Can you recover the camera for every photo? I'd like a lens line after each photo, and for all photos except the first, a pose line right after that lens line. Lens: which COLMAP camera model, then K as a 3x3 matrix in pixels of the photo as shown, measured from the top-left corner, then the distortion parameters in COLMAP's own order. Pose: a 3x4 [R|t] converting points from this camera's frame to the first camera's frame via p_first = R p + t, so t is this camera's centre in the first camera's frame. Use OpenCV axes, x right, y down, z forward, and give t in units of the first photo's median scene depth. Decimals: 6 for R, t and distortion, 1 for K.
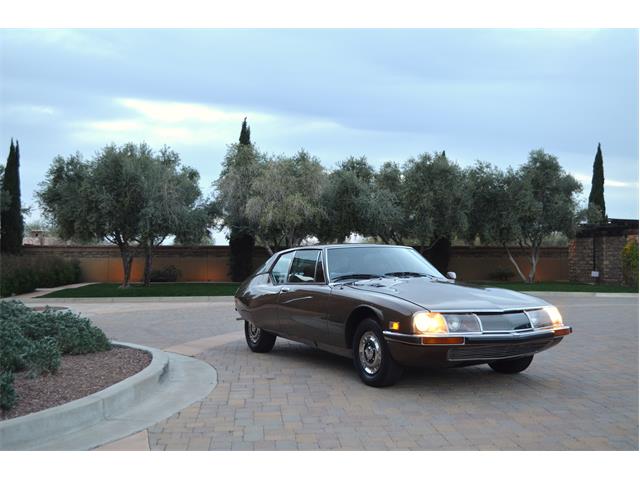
lens RADIAL K [[742.1, 0, 320.0], [0, 742.1, 240.0], [0, 0, 1]] dist [-0.022540, -0.015796]
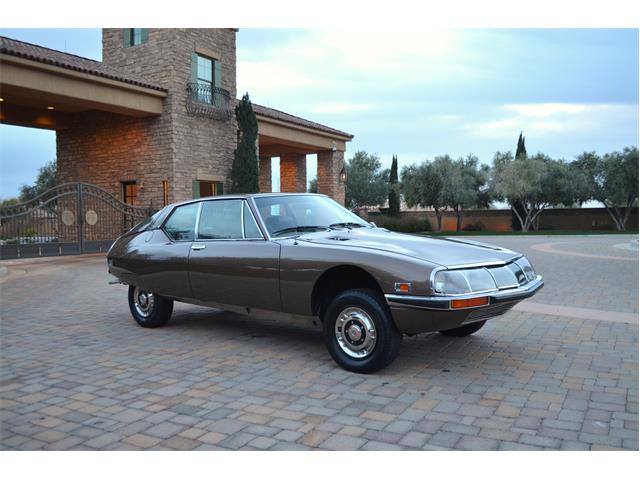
lens RADIAL K [[596.7, 0, 320.0], [0, 596.7, 240.0], [0, 0, 1]] dist [-0.077233, 0.000883]
pose [[0.812591, 0.008867, -0.582767, 0.332955], [0.023268, 0.998594, 0.047638, 0.003238], [0.582370, -0.052270, 0.811242, -0.366977]]
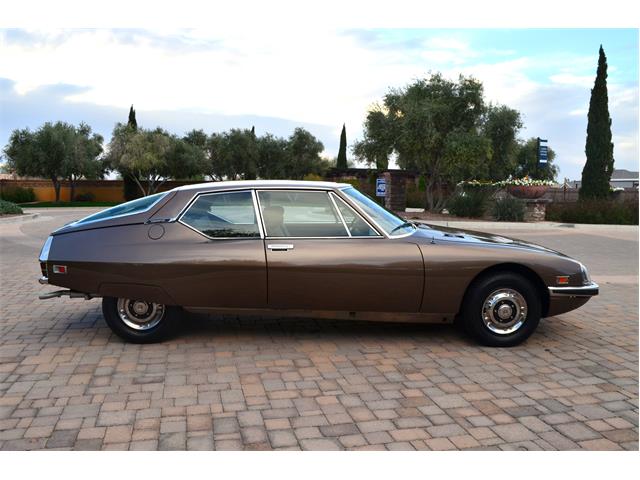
lens RADIAL K [[572.9, 0, 320.0], [0, 572.9, 240.0], [0, 0, 1]] dist [-0.074068, 0.004464]
pose [[0.992195, -0.001912, 0.124685, 0.177800], [-0.011651, 0.994087, 0.107955, -0.002447], [-0.124154, -0.108565, 0.986306, -0.389075]]
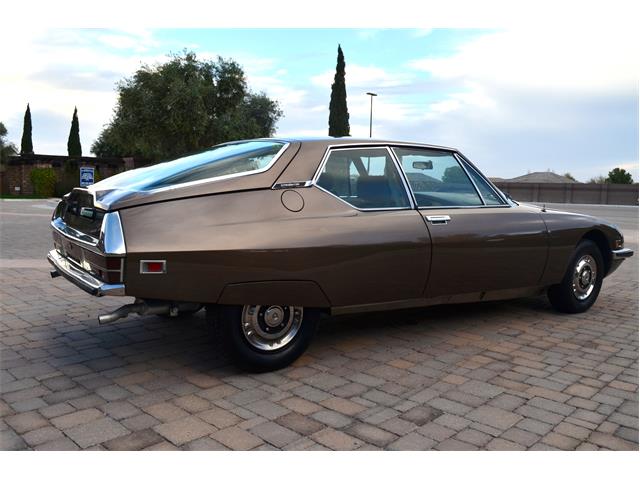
lens RADIAL K [[572.9, 0, 320.0], [0, 572.9, 240.0], [0, 0, 1]] dist [-0.074068, 0.004464]
pose [[0.756527, -0.045337, 0.652389, 0.084626], [-0.030976, 0.993990, 0.104996, 0.009069], [-0.653228, -0.099641, 0.750576, -0.309639]]
